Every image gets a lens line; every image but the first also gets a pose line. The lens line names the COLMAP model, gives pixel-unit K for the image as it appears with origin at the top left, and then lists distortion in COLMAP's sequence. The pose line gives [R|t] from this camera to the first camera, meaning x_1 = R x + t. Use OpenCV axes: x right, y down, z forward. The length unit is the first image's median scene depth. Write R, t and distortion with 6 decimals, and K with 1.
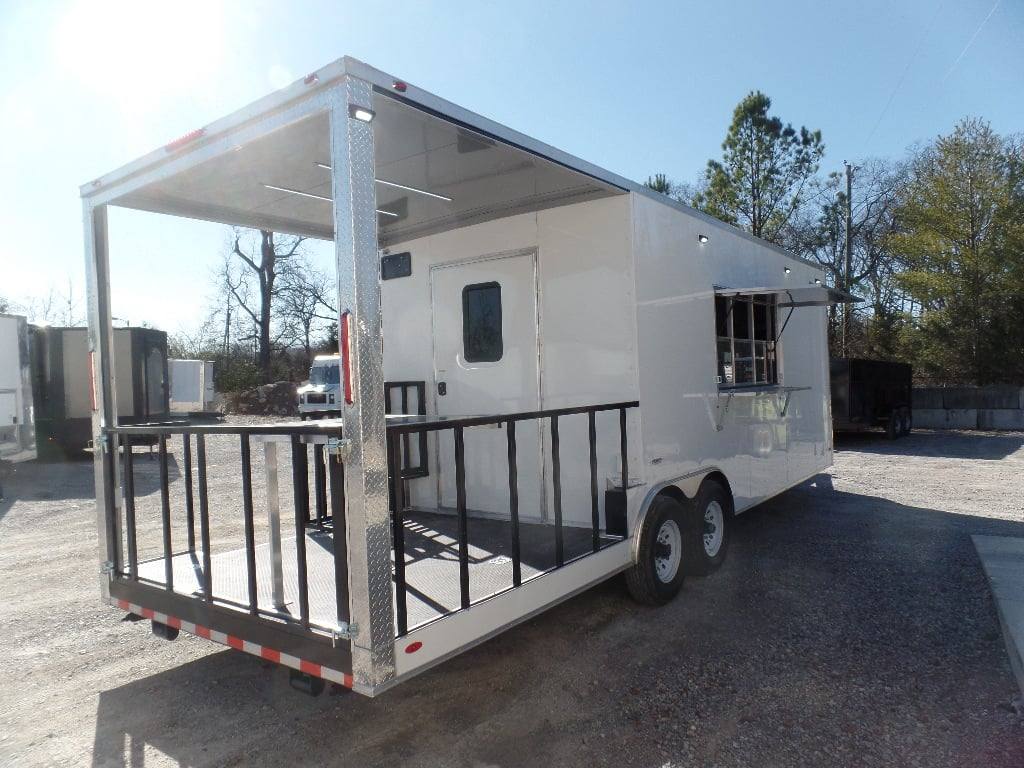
lens RADIAL K [[696.2, 0, 512.0], [0, 696.2, 384.0], [0, 0, 1]] dist [-0.002488, -0.005530]
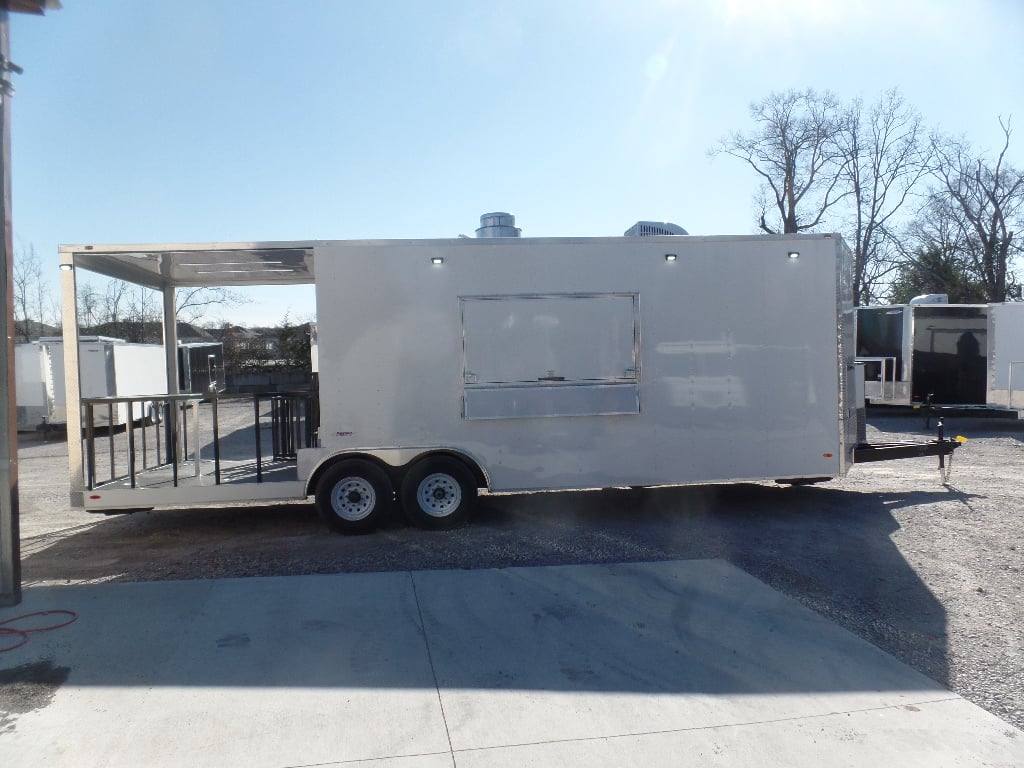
lens RADIAL K [[696.2, 0, 512.0], [0, 696.2, 384.0], [0, 0, 1]] dist [-0.002488, -0.005530]
pose [[0.700068, 0.029622, -0.713461, 1.410586], [0.000203, 0.999131, 0.041682, -0.048312], [0.714076, -0.029325, 0.699454, 0.250757]]
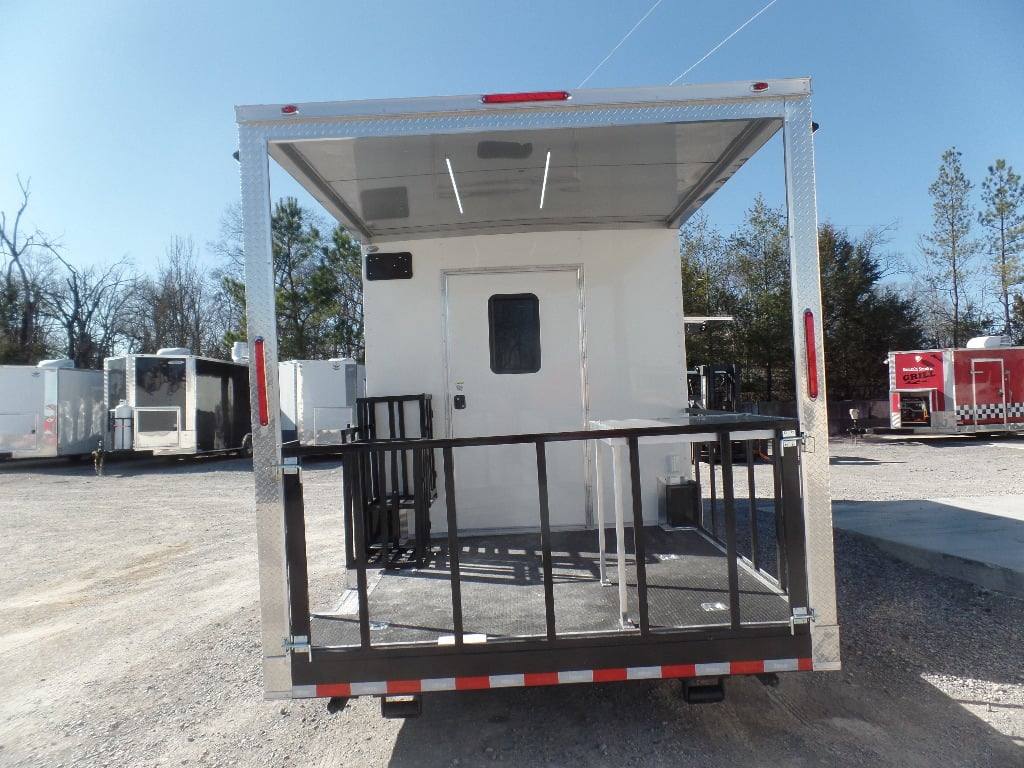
lens RADIAL K [[696.2, 0, 512.0], [0, 696.2, 384.0], [0, 0, 1]] dist [-0.002488, -0.005530]
pose [[0.799014, 0.010452, 0.601222, -0.677006], [0.017184, 0.999044, -0.040206, 0.024004], [-0.601067, 0.042457, 0.798070, 0.232065]]
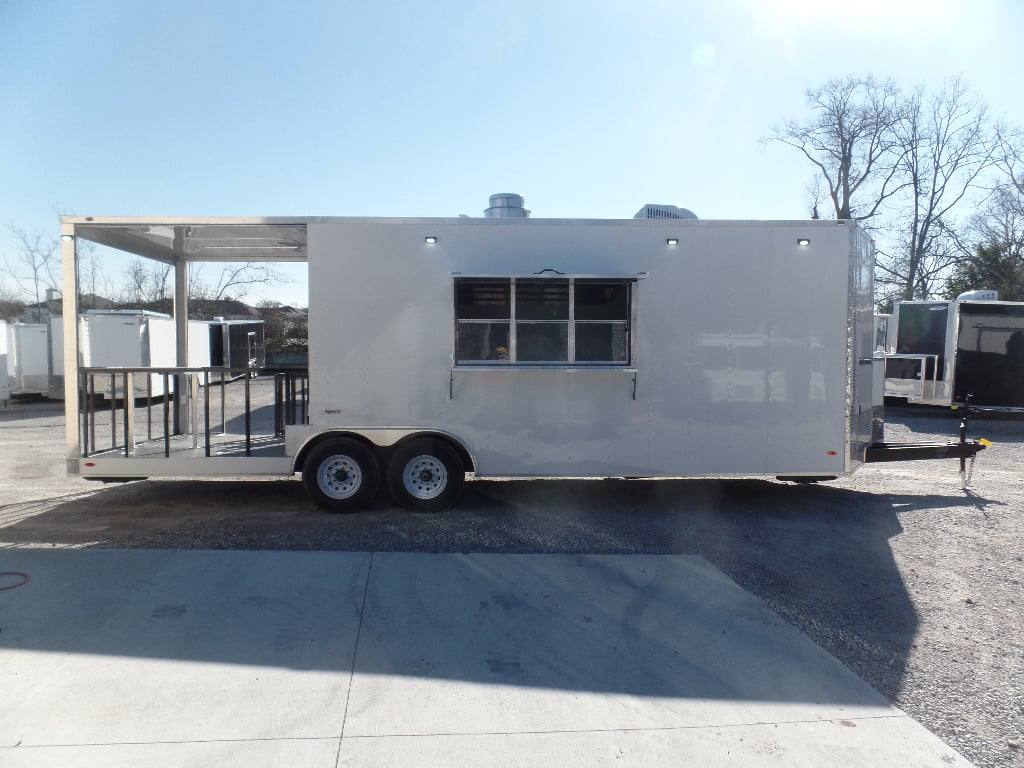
lens RADIAL K [[696.2, 0, 512.0], [0, 696.2, 384.0], [0, 0, 1]] dist [-0.002488, -0.005530]
pose [[0.653707, 0.066537, -0.753817, 1.460969], [-0.030463, 0.997633, 0.061641, -0.042419], [0.756134, -0.017332, 0.654187, 0.344875]]
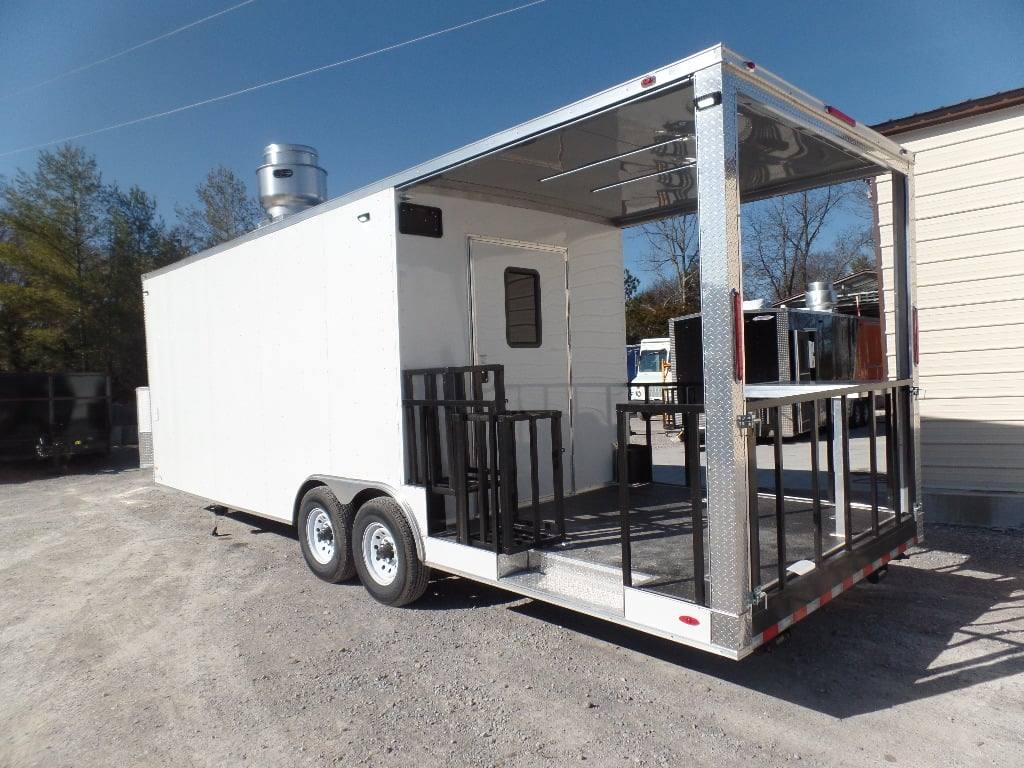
lens RADIAL K [[696.2, 0, 512.0], [0, 696.2, 384.0], [0, 0, 1]] dist [-0.002488, -0.005530]
pose [[0.162522, 0.011411, 0.986639, -1.084701], [0.034368, 0.999261, -0.017218, 0.038320], [-0.986106, 0.036707, 0.162010, 0.913501]]
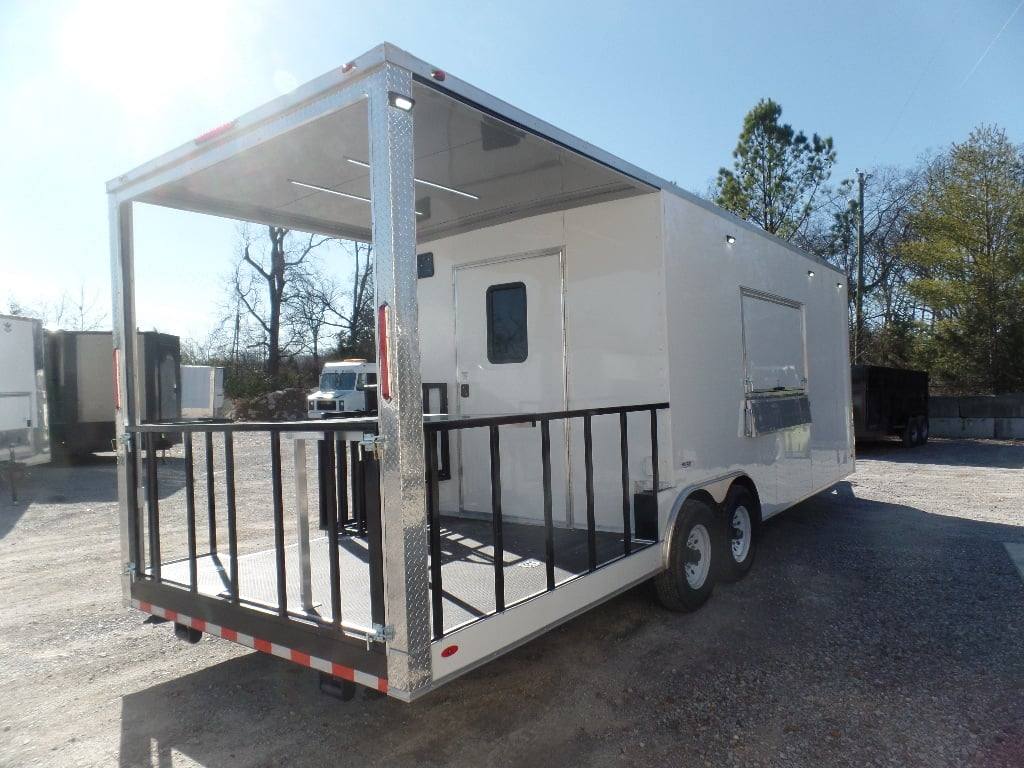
lens RADIAL K [[696.2, 0, 512.0], [0, 696.2, 384.0], [0, 0, 1]] dist [-0.002488, -0.005530]
pose [[0.999946, 0.004026, -0.009592, -0.027111], [-0.004141, 0.999919, -0.012038, 0.010257], [0.009543, 0.012077, 0.999882, 0.015938]]
